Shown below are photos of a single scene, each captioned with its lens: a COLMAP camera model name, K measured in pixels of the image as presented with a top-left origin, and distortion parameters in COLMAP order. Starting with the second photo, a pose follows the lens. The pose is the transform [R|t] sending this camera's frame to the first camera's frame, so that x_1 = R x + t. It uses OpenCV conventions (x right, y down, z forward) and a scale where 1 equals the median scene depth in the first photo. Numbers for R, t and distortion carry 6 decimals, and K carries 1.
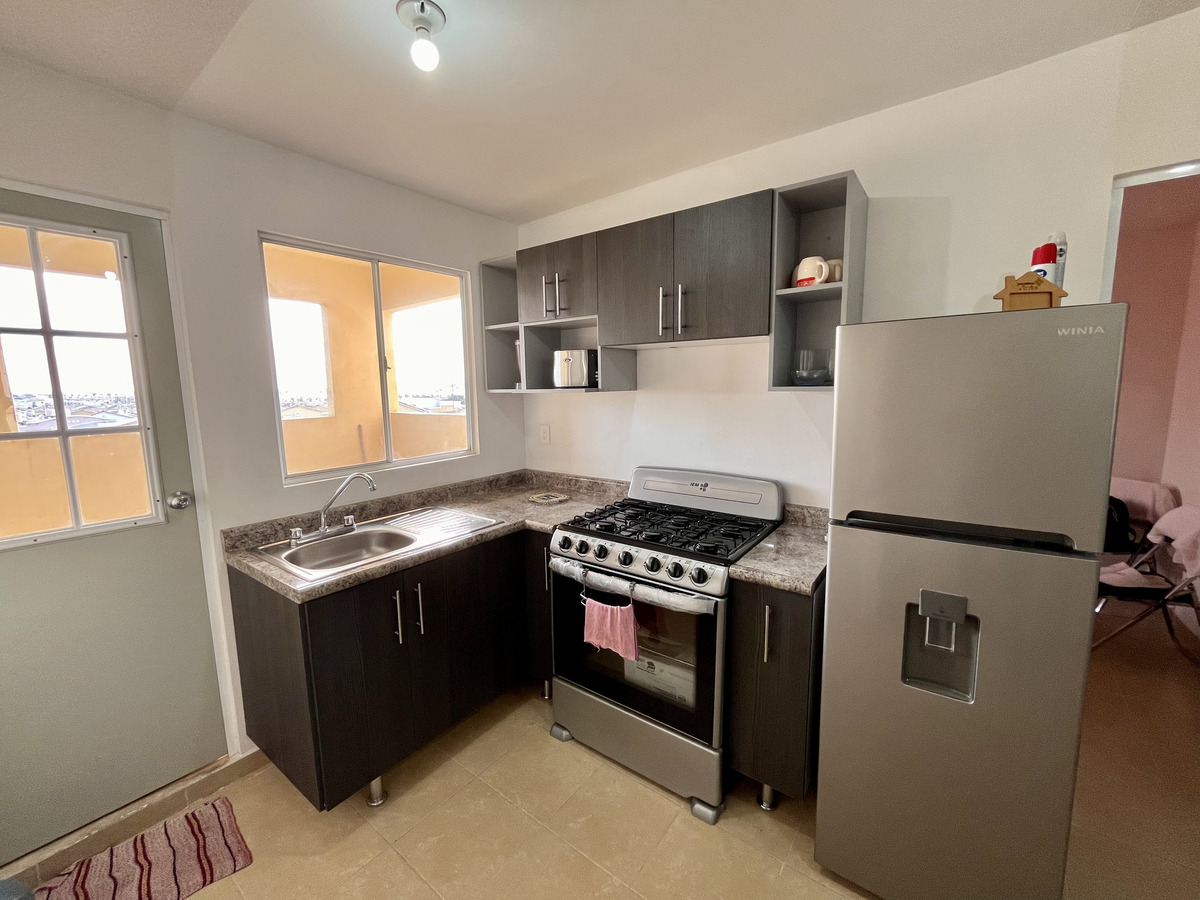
lens RADIAL K [[486.6, 0, 603.1], [0, 486.6, 447.6], [0, 0, 1]] dist [-0.002632, -0.000723]
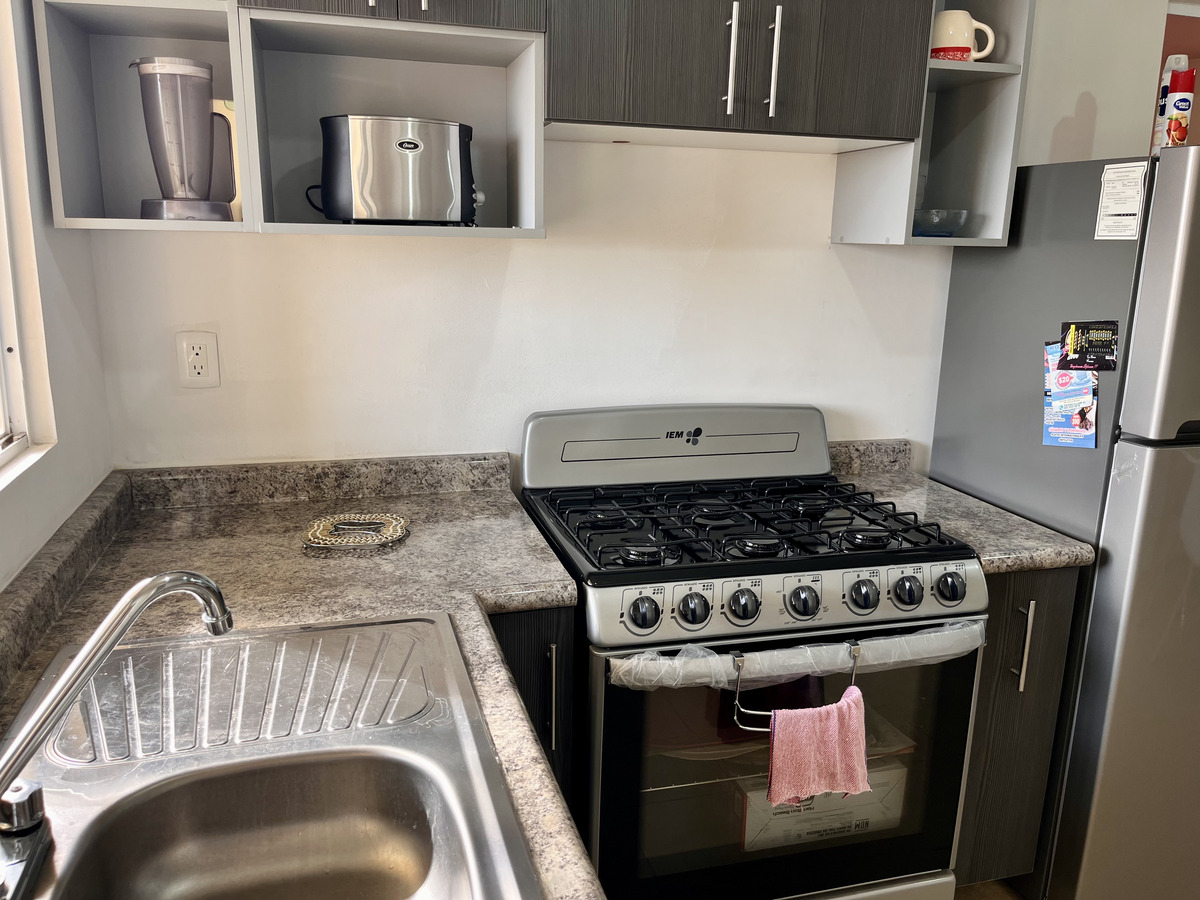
lens RADIAL K [[930.4, 0, 599.1], [0, 930.4, 458.0], [0, 0, 1]] dist [0.001919, -0.001590]
pose [[0.610513, -0.157172, 0.776254, -0.696313], [0.071897, 0.987063, 0.143309, -0.048028], [-0.788736, -0.031682, 0.613915, 0.566891]]
